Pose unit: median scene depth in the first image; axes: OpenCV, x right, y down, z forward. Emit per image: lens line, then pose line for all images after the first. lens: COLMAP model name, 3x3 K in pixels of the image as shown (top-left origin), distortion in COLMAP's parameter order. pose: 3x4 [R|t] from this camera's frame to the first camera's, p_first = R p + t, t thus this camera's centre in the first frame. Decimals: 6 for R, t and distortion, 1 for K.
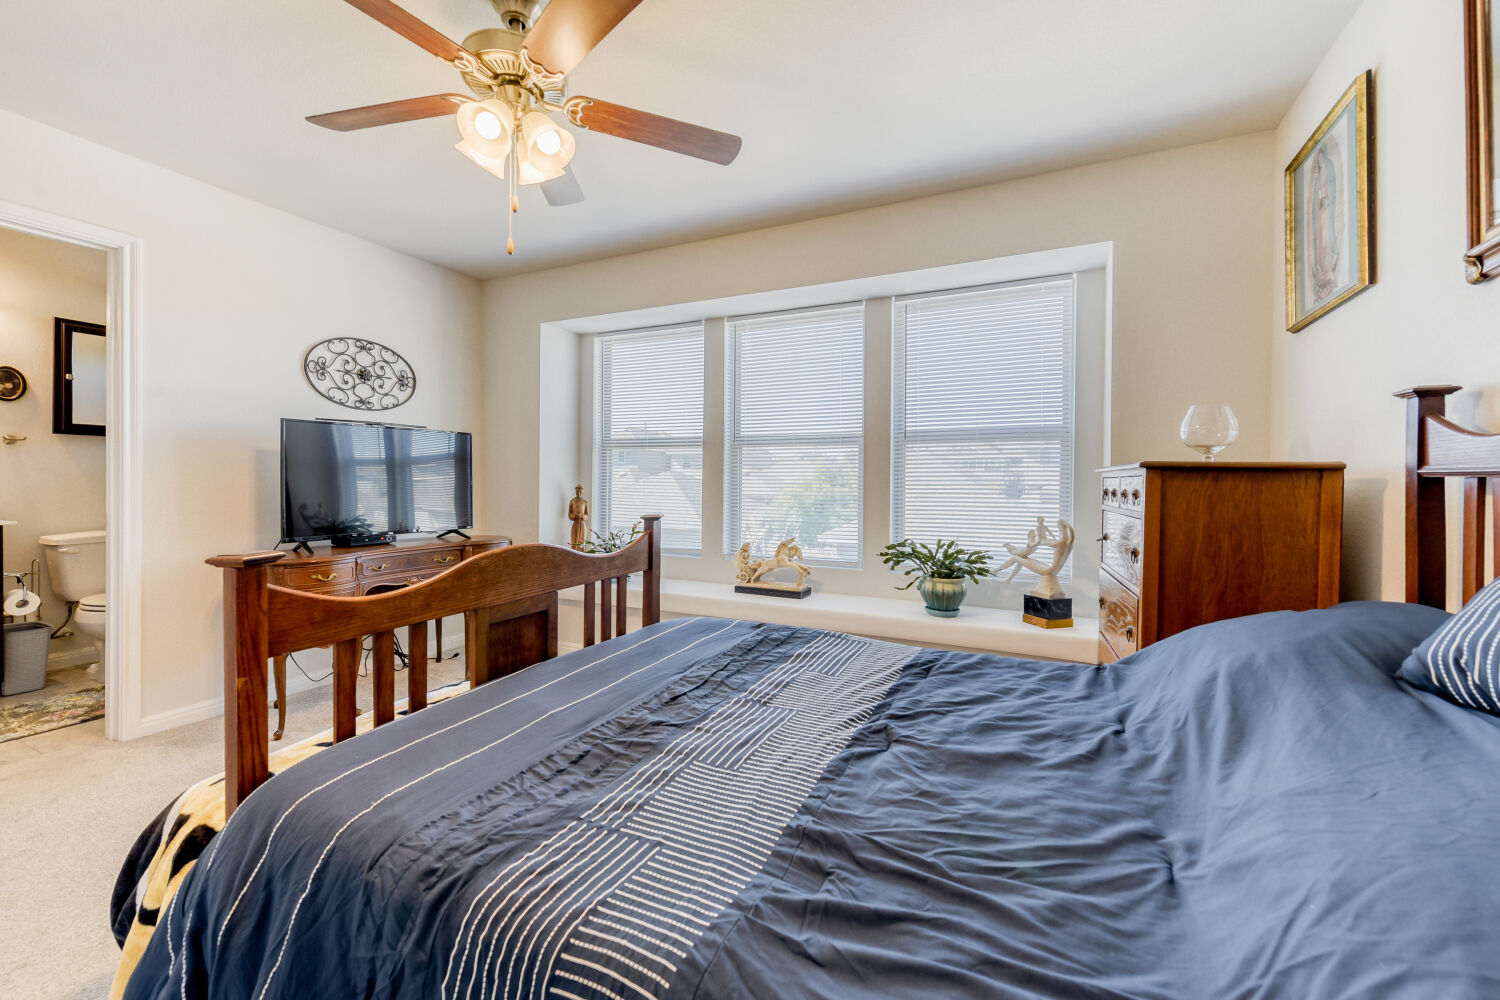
lens RADIAL K [[590.0, 0, 751.0], [0, 590.0, 482.1], [0, 0, 1]] dist [-0.000820, -0.000123]
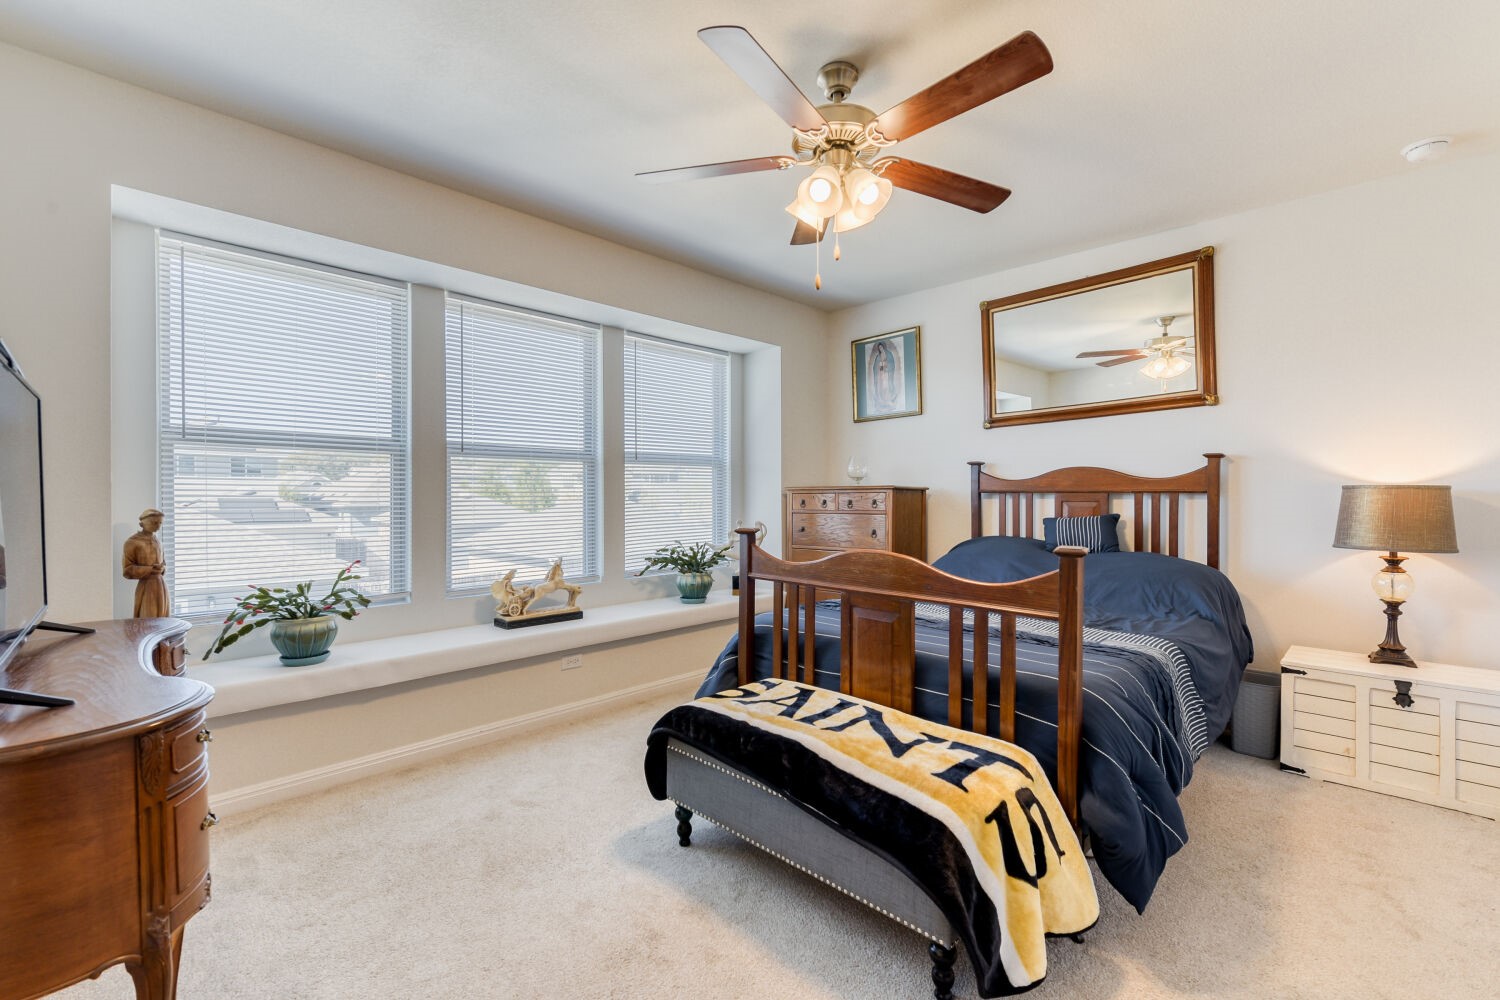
lens RADIAL K [[638.3, 0, 750.0], [0, 638.3, 500.0], [0, 0, 1]] dist [0.001580, 0.000118]
pose [[0.332504, -0.012922, 0.943013, -0.799568], [0.008214, 0.999908, 0.010806, -0.006836], [-0.943066, 0.004153, 0.332580, 0.376002]]
